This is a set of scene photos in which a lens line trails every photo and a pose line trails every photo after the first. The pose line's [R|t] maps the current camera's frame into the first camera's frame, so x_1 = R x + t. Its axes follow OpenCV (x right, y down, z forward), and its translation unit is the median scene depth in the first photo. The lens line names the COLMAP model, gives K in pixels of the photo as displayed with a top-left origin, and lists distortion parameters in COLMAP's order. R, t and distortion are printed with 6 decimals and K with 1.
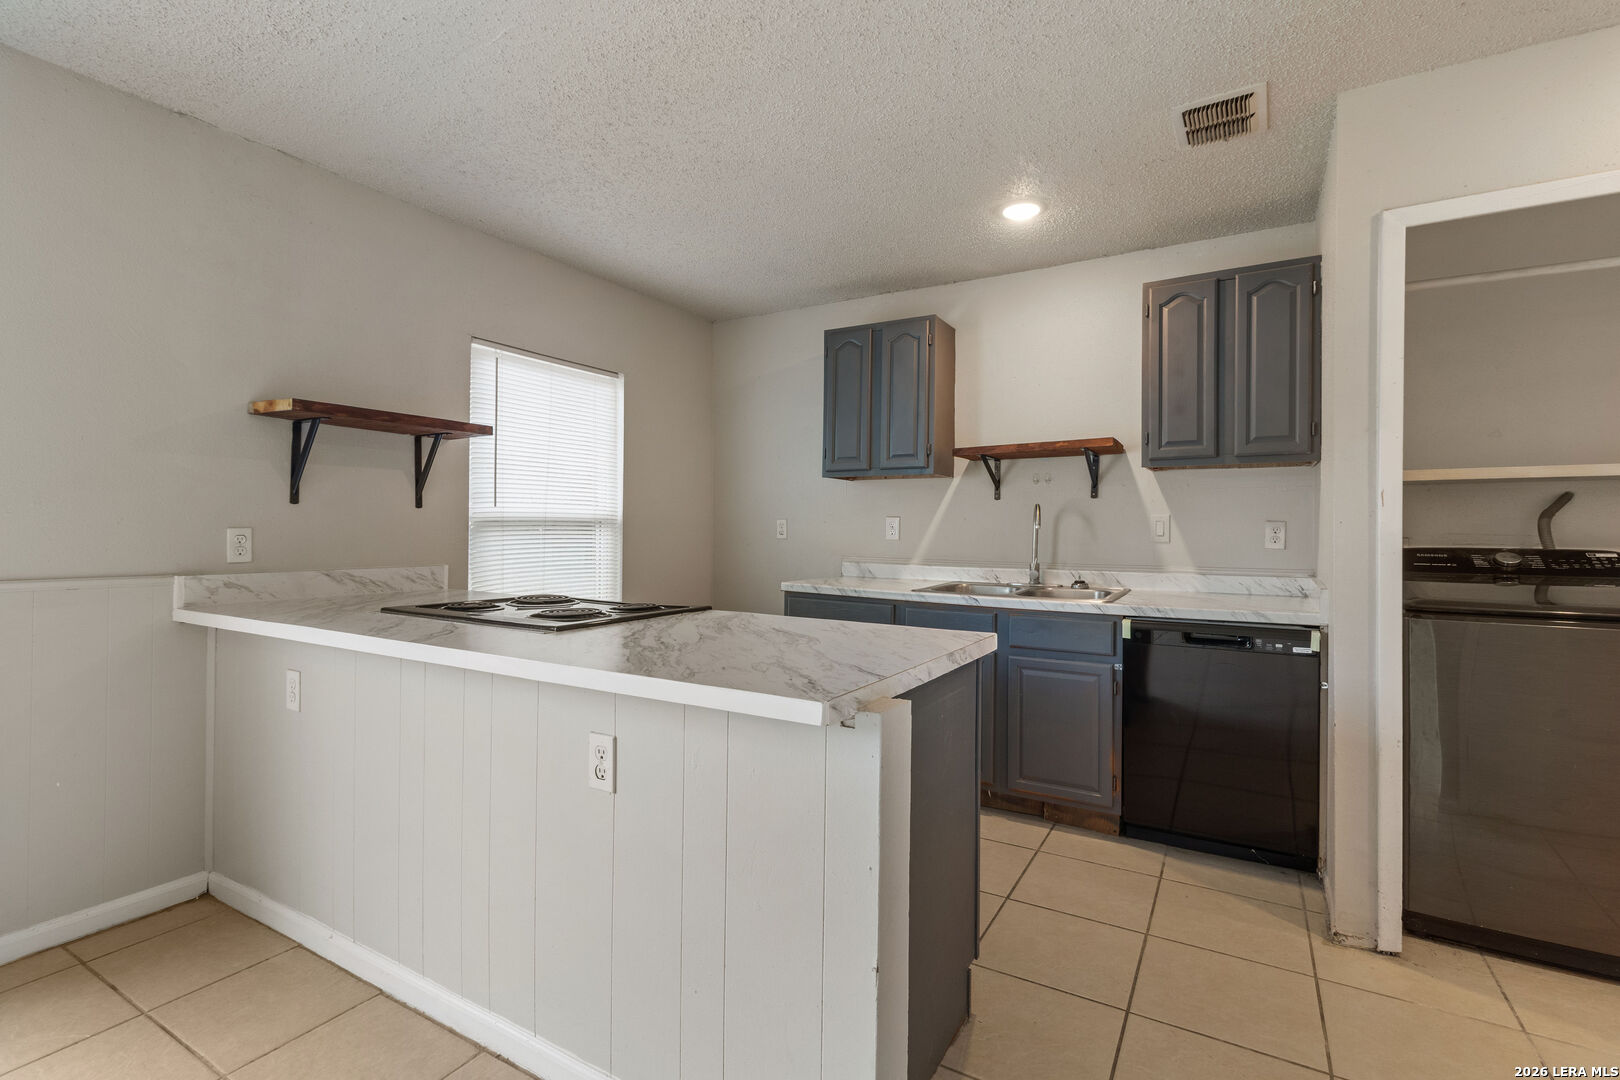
lens RADIAL K [[744.4, 0, 808.8], [0, 744.4, 533.4], [0, 0, 1]] dist [0.002259, -0.000173]
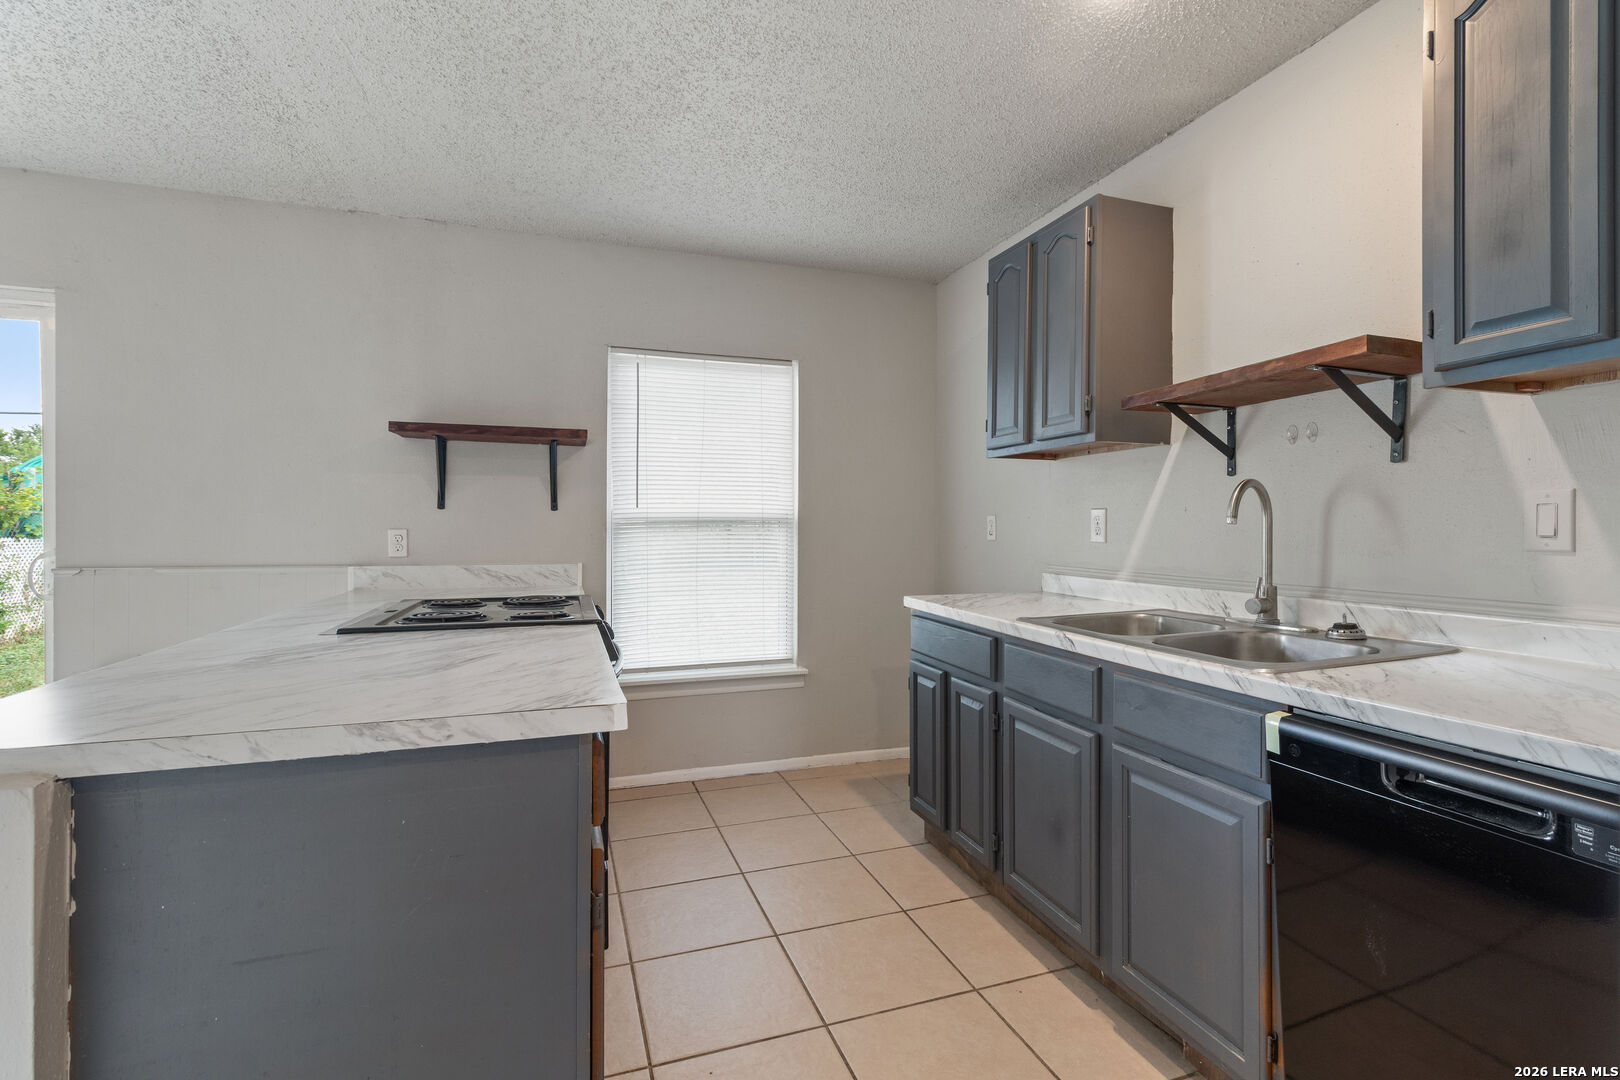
lens RADIAL K [[744.4, 0, 816.1], [0, 744.4, 529.5], [0, 0, 1]] dist [0.002259, -0.000173]
pose [[0.761543, -0.005362, -0.648093, 0.441952], [0.000291, 0.999969, -0.007931, 0.002340], [0.648115, 0.005851, 0.761520, 0.387065]]
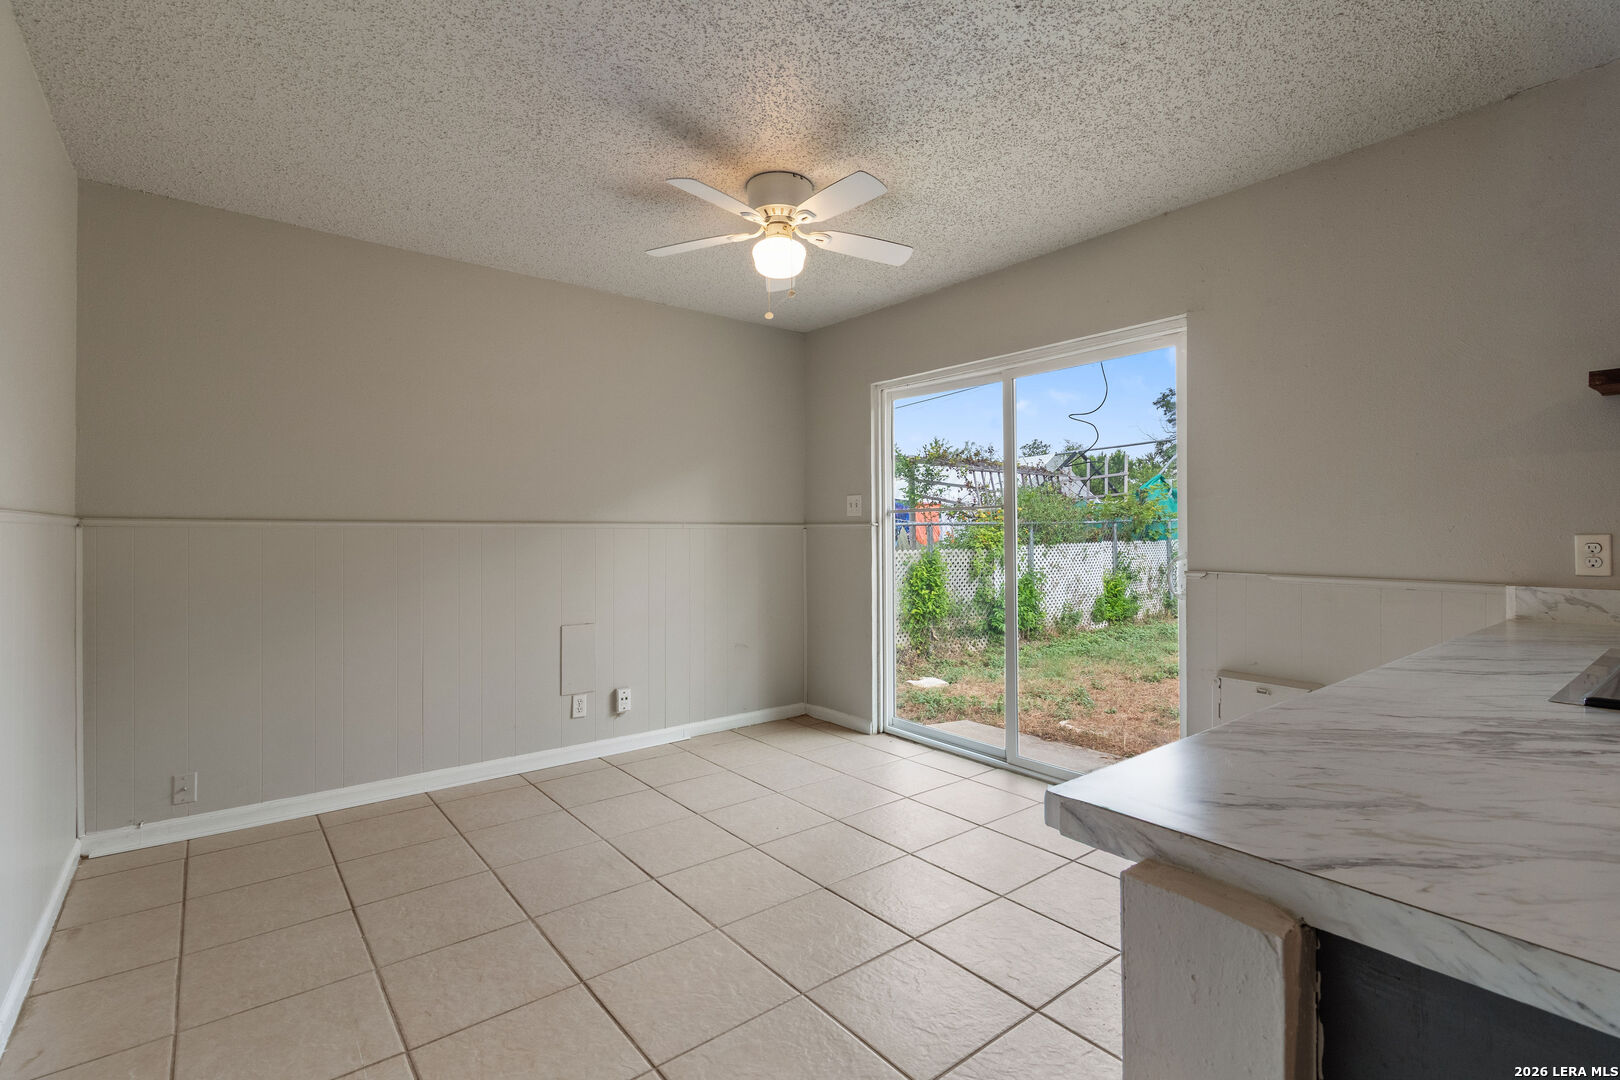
lens RADIAL K [[744.4, 0, 815.7], [0, 744.4, 531.1], [0, 0, 1]] dist [0.002259, -0.000173]
pose [[-0.354205, -0.008882, -0.935126, 0.251790], [-0.006547, 0.999954, -0.007018, 0.000260], [0.935145, 0.003636, -0.354246, 0.368840]]
